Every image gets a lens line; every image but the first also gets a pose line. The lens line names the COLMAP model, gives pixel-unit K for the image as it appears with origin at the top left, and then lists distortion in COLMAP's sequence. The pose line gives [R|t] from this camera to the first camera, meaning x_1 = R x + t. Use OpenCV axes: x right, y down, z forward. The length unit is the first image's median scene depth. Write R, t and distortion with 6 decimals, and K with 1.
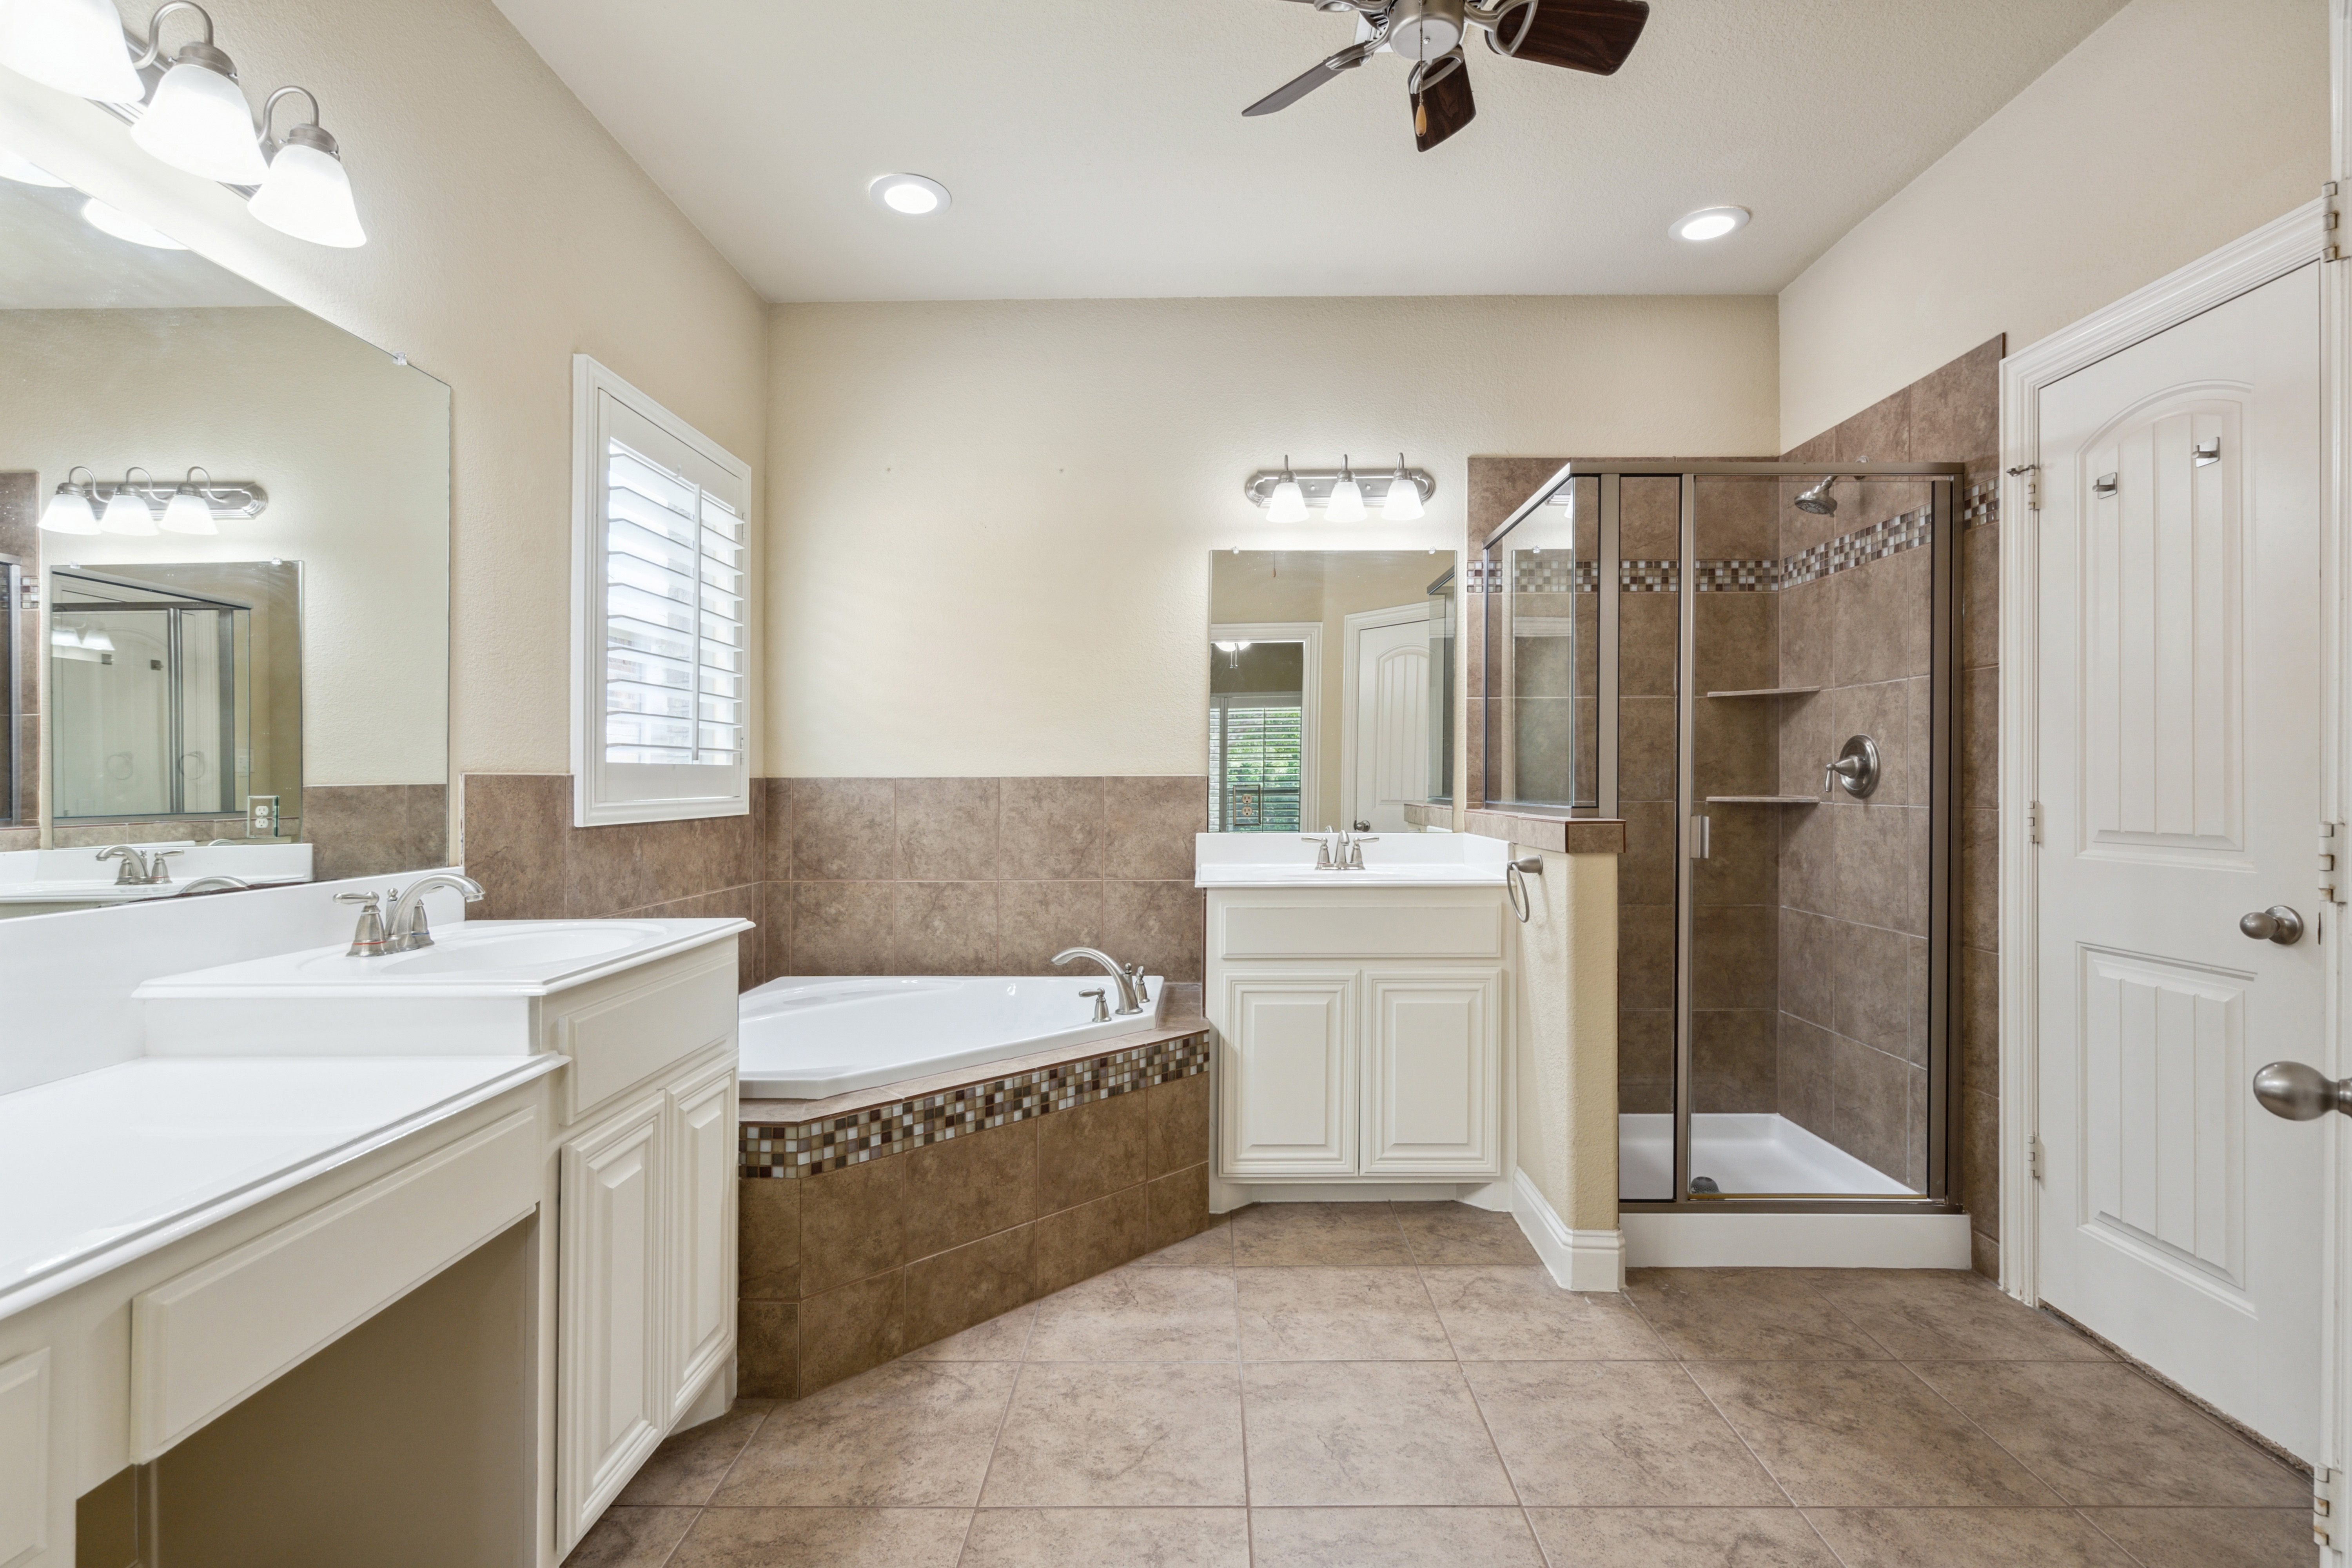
lens RADIAL K [[1078.8, 0, 1176.0], [0, 1078.8, 784.0], [0, 0, 1]] dist [0.000824, 0.000368]
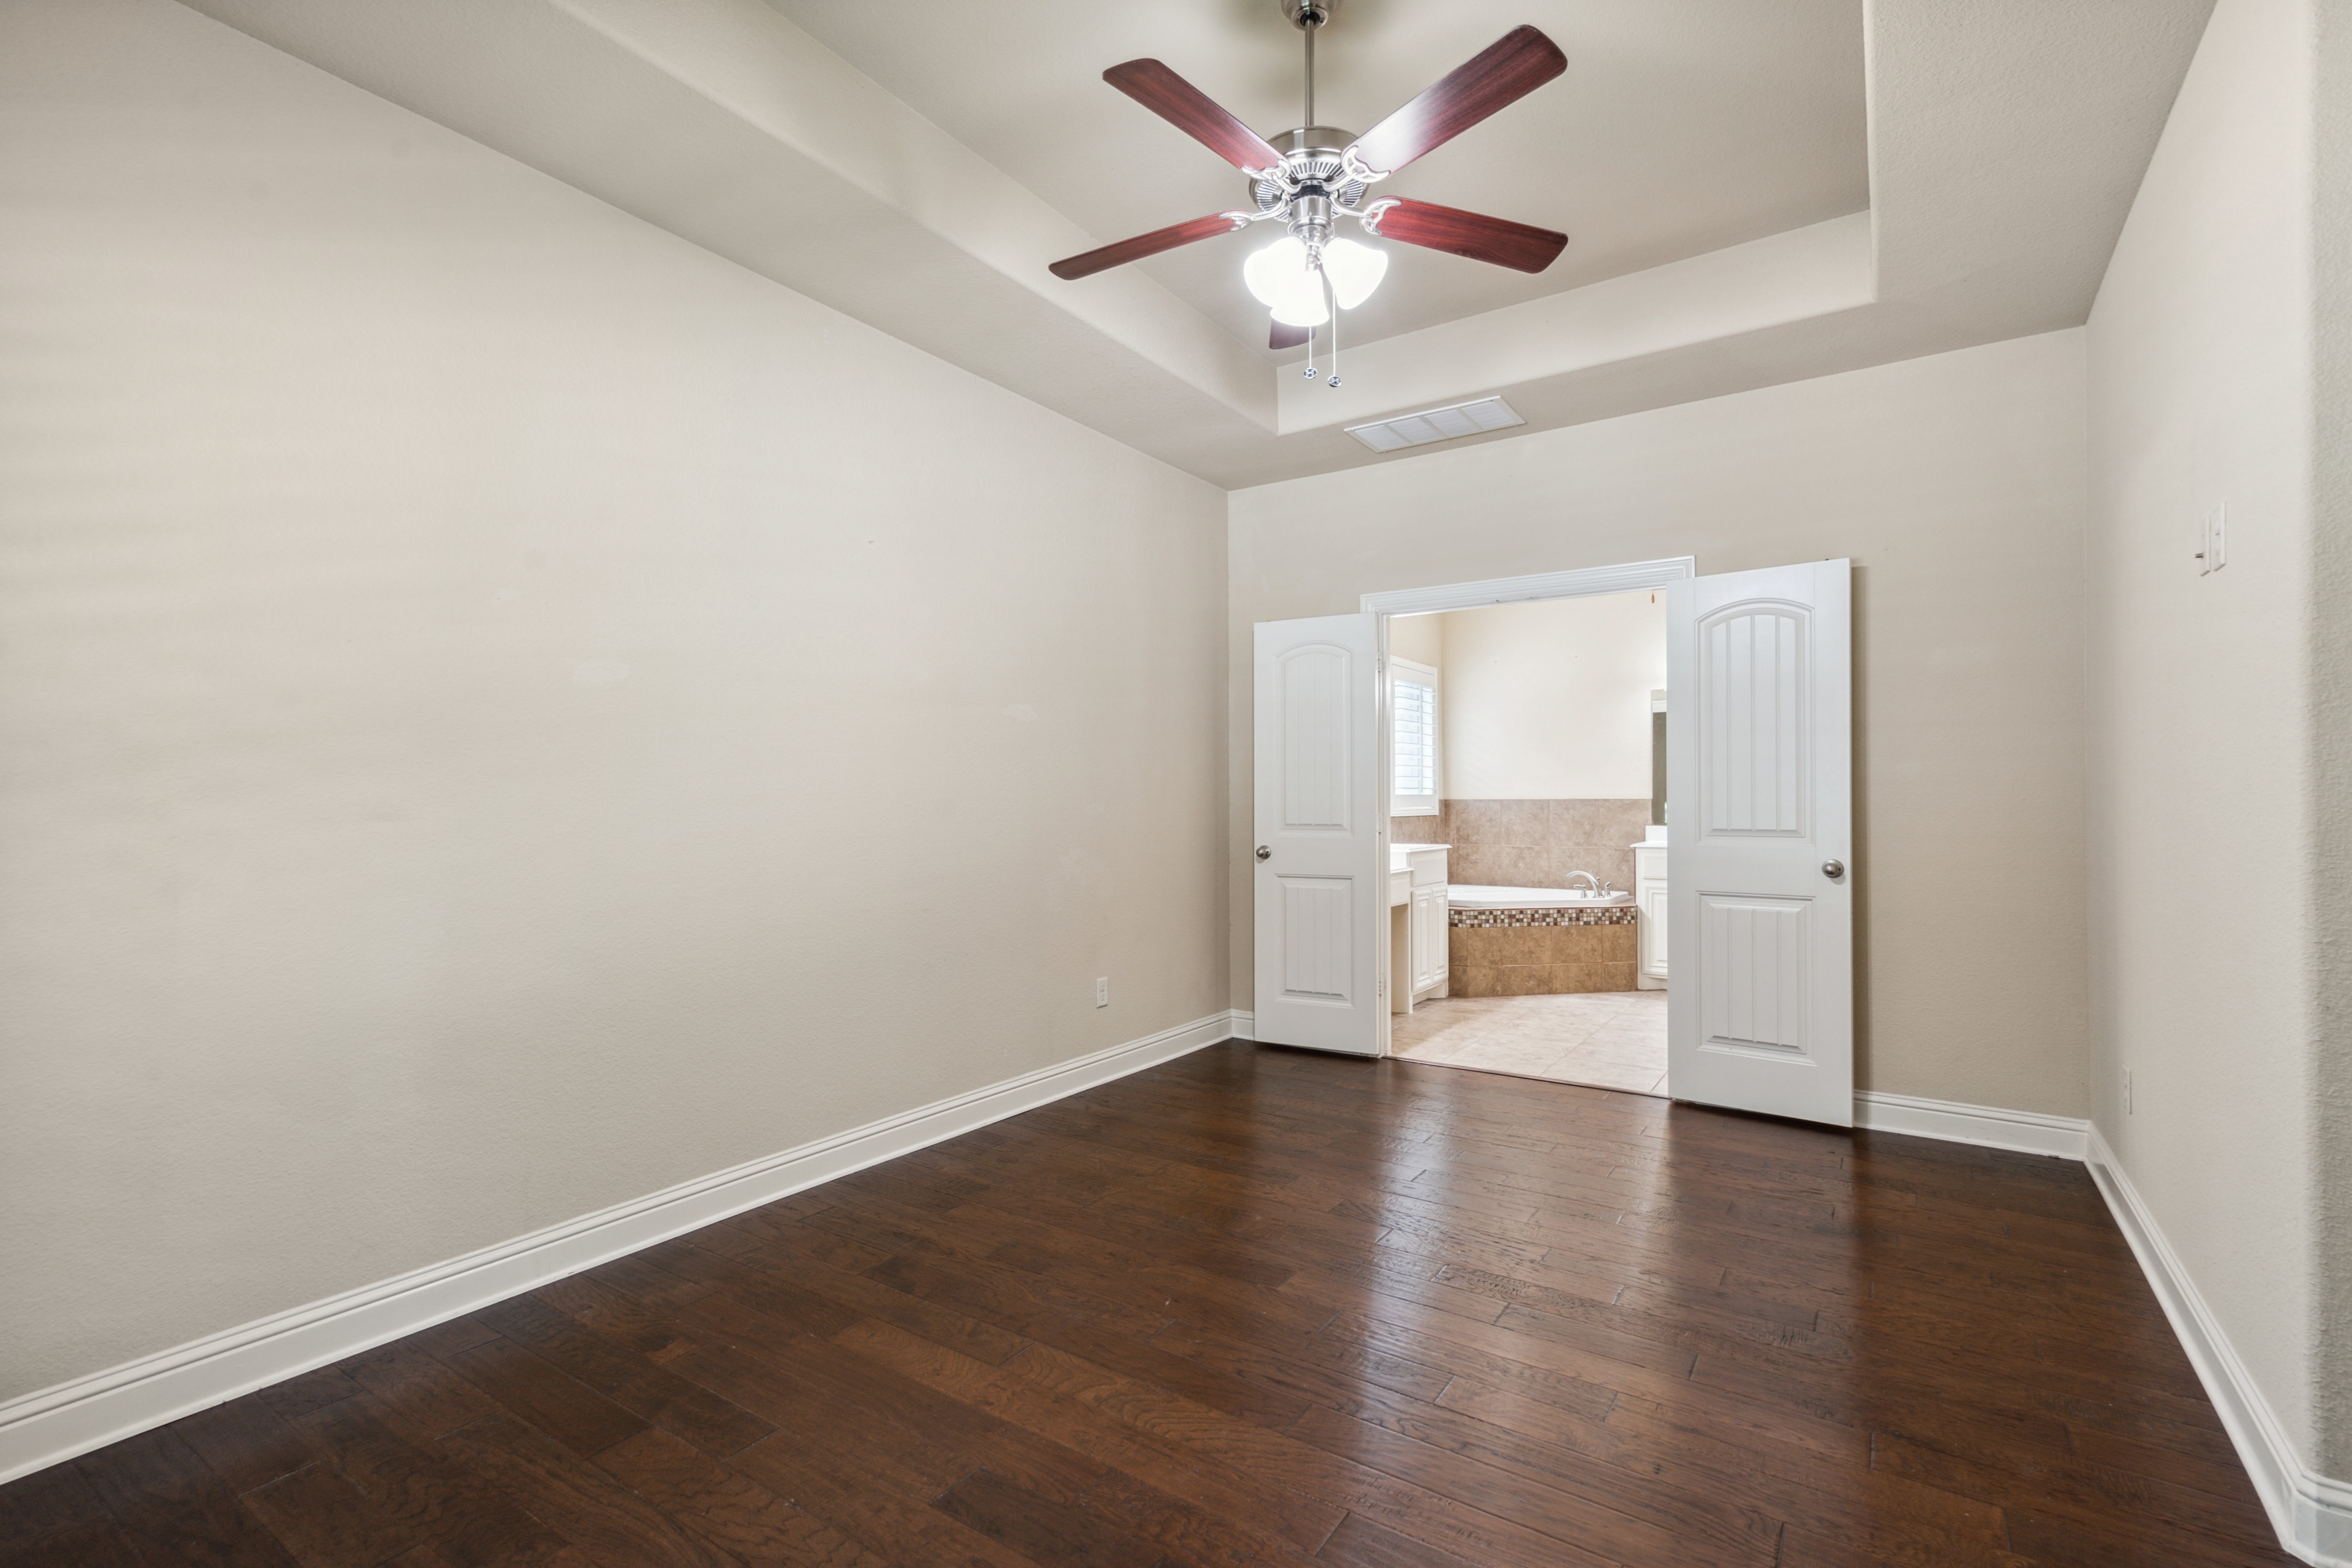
lens RADIAL K [[1091.6, 0, 1167.3], [0, 1091.6, 790.7], [0, 0, 1]] dist [-0.001467, 0.000438]
pose [[0.843464, -0.007344, -0.537135, 0.434064], [0.001840, 0.999940, -0.010783, -0.000790], [0.537182, 0.008107, 0.843427, -1.497814]]
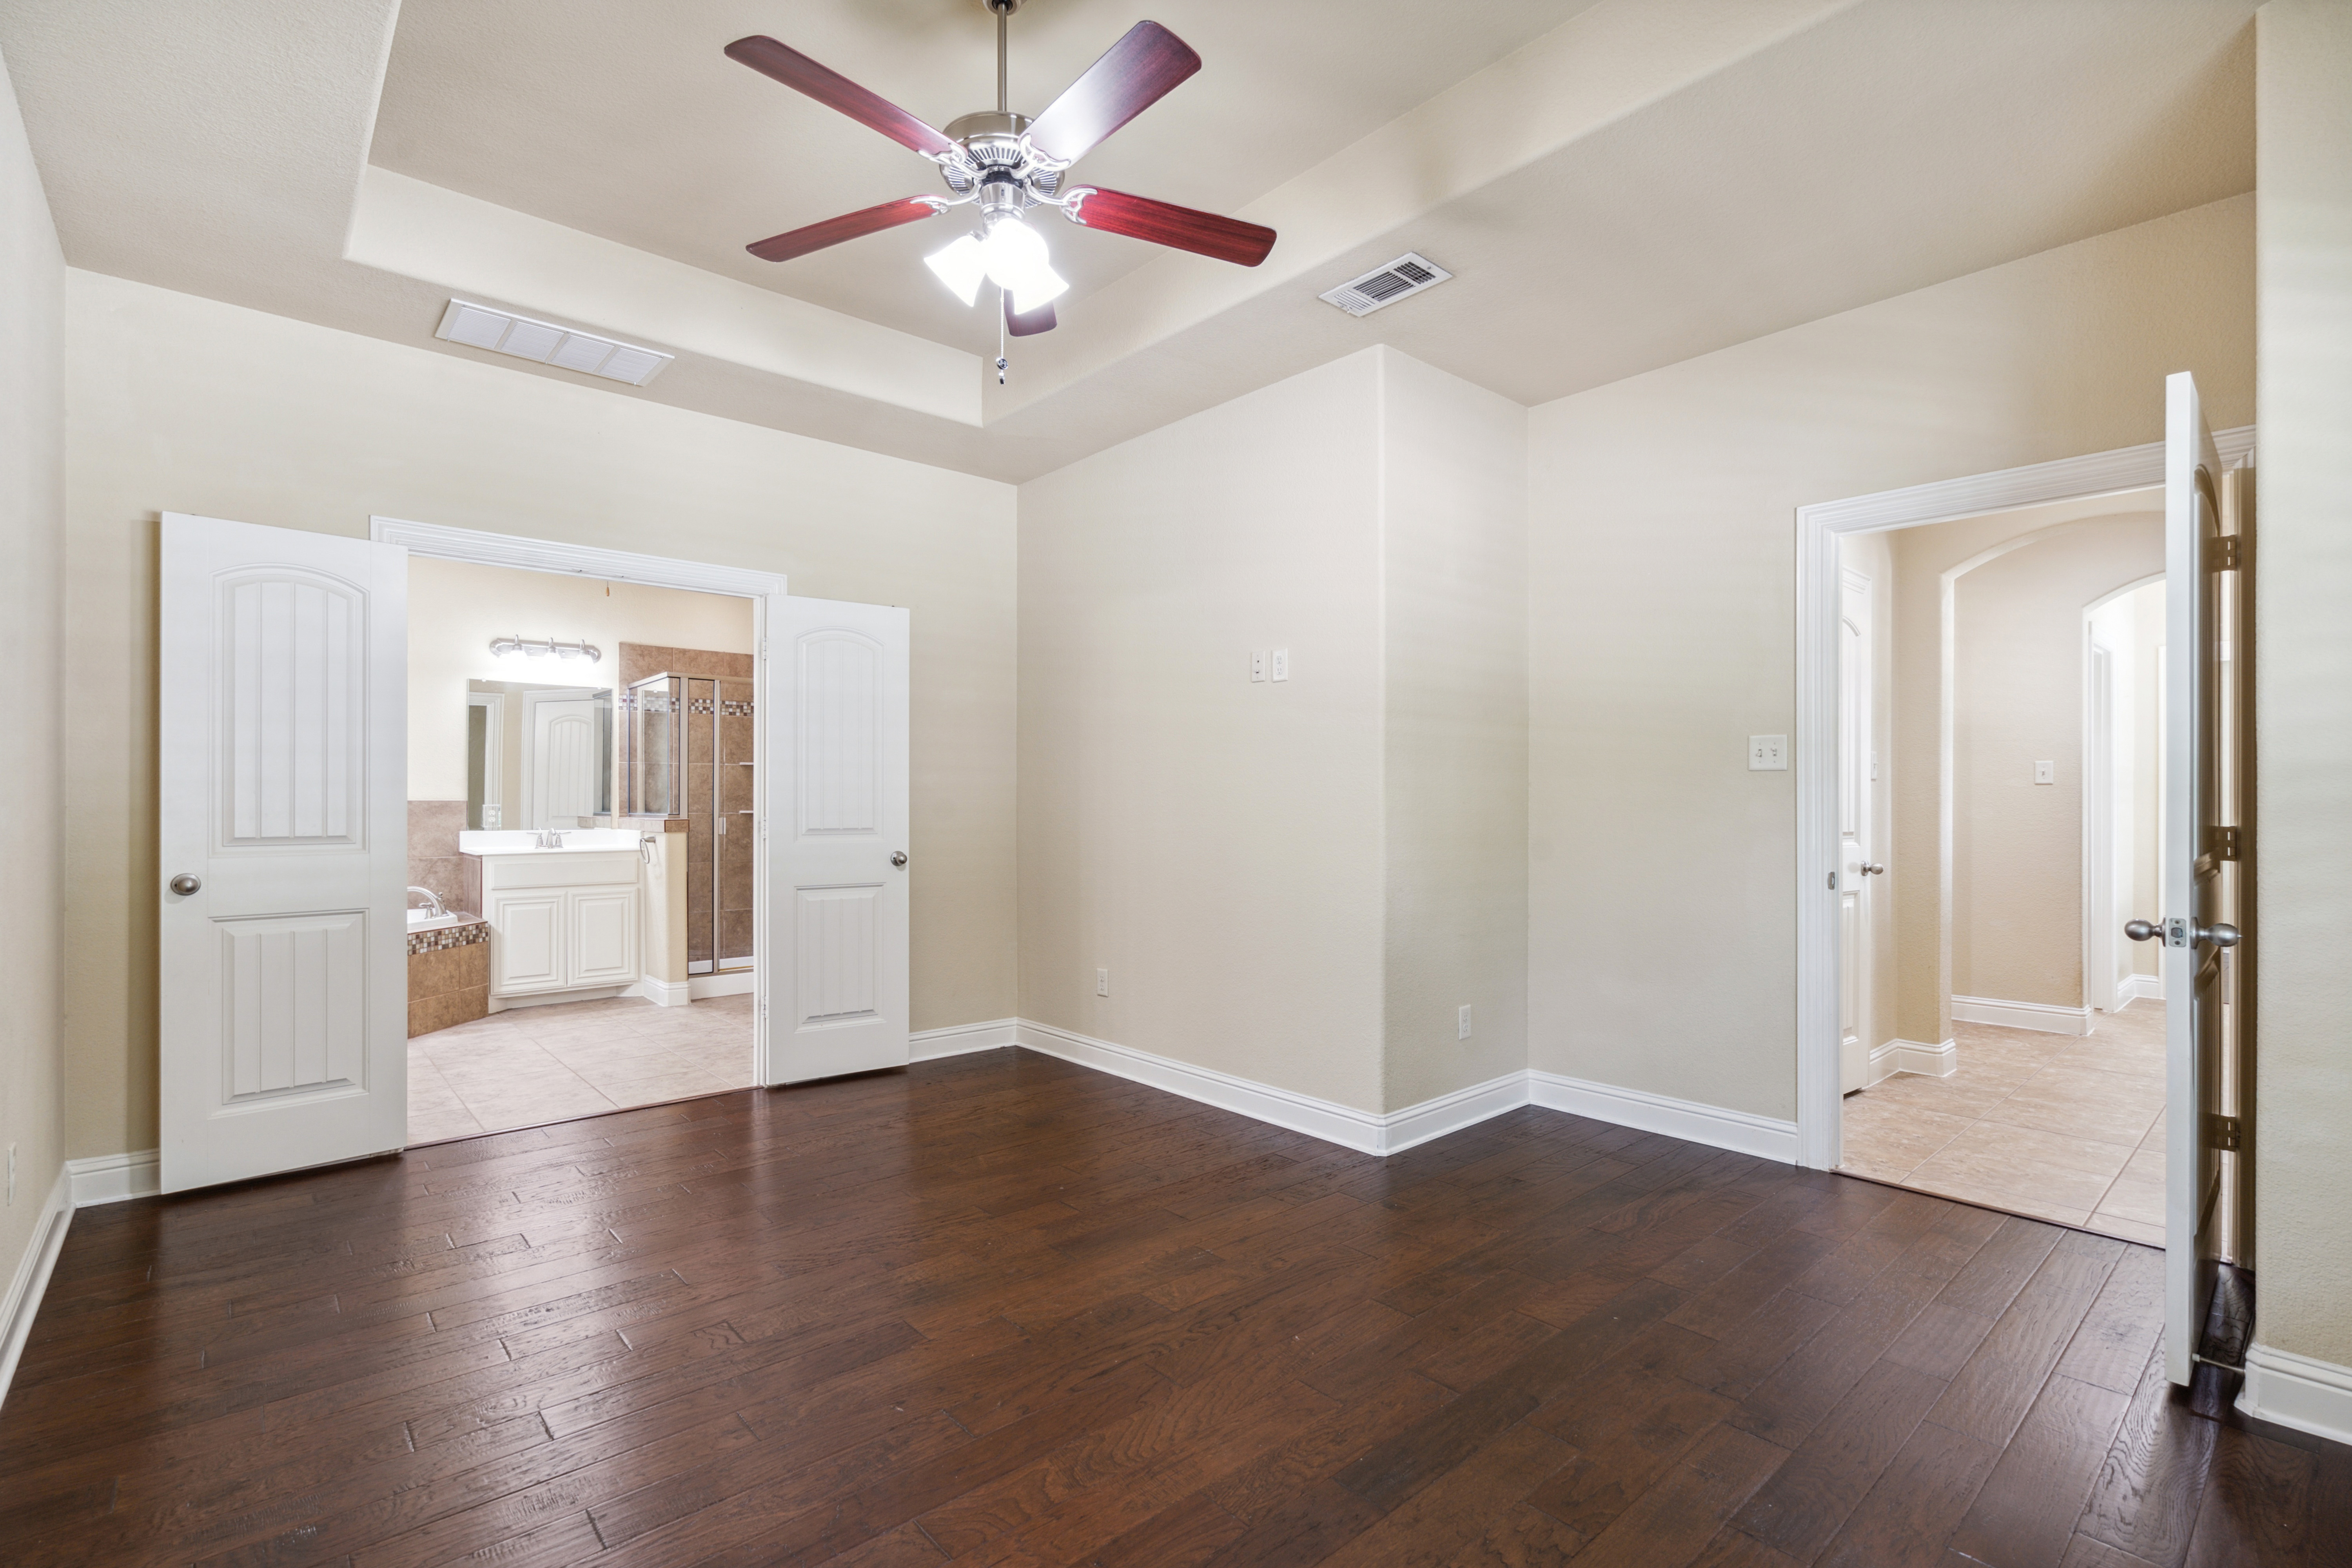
lens RADIAL K [[1066.8, 0, 1190.0], [0, 1066.8, 813.6], [0, 0, 1]] dist [-0.000686, -0.000019]
pose [[0.719746, -0.006930, 0.694203, -0.410248], [0.000320, 0.999953, 0.009650, -0.002757], [-0.694238, -0.006723, 0.719714, -1.396092]]
